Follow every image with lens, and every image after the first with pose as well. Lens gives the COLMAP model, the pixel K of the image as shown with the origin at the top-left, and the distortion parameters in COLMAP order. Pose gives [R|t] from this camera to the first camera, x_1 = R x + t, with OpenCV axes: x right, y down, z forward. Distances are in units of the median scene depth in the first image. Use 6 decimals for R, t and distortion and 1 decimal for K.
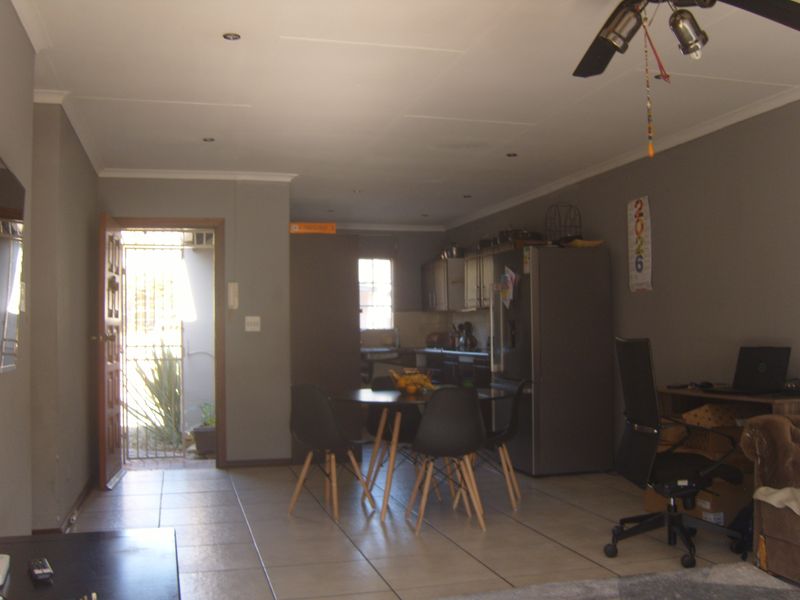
lens RADIAL K [[847.8, 0, 411.6], [0, 847.8, 298.8], [0, 0, 1]] dist [-0.180511, 0.186822]
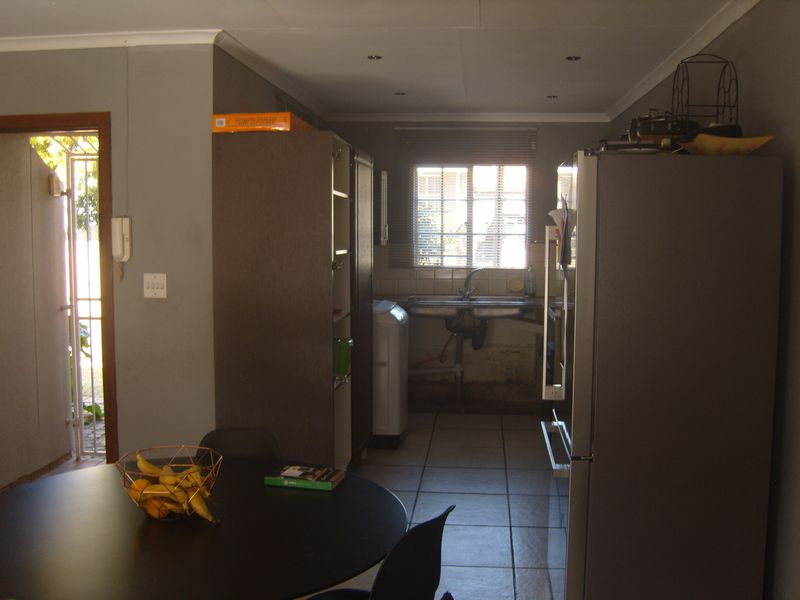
lens RADIAL K [[847.8, 0, 411.6], [0, 847.8, 298.8], [0, 0, 1]] dist [-0.180511, 0.186822]
pose [[0.935095, 0.046921, -0.351278, 0.192663], [-0.003120, 0.992248, 0.124232, -0.035604], [0.354384, -0.115073, 0.927992, 0.499657]]
